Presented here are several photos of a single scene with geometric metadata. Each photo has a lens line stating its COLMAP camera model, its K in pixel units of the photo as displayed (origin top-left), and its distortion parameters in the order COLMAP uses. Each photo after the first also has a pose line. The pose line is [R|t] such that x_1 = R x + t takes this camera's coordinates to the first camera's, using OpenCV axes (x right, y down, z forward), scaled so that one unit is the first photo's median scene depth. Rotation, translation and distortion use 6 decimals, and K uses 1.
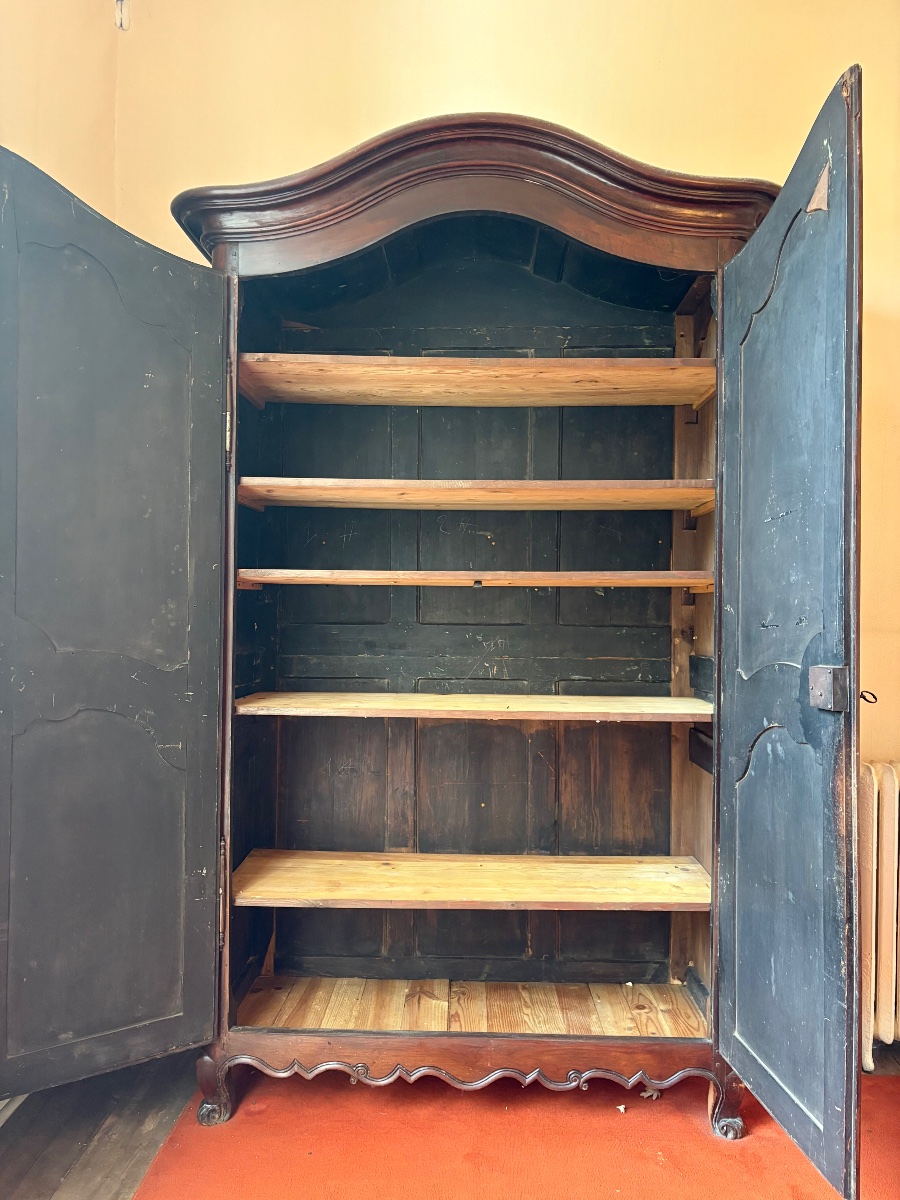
lens RADIAL K [[900.0, 0, 439.0], [0, 900.0, 602.3], [0, 0, 1]] dist [0.024659, -0.024726]
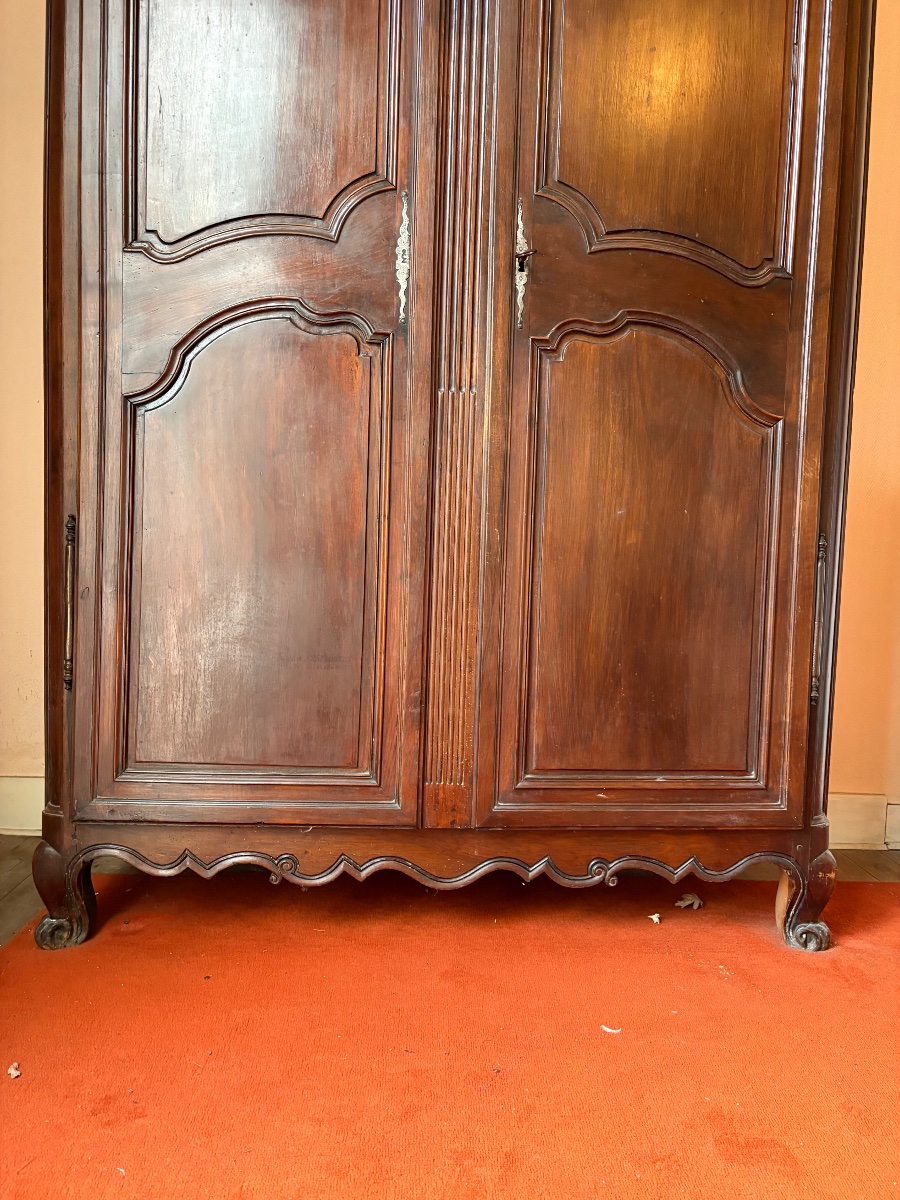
lens RADIAL K [[900.0, 0, 457.5], [0, 900.0, 600.1], [0, 0, 1]] dist [0.024659, -0.024726]
pose [[0.995238, 0.019885, 0.095422, -0.027539], [-0.026374, 0.997389, 0.067222, 0.273249], [-0.093836, -0.069419, 0.993165, 0.333992]]
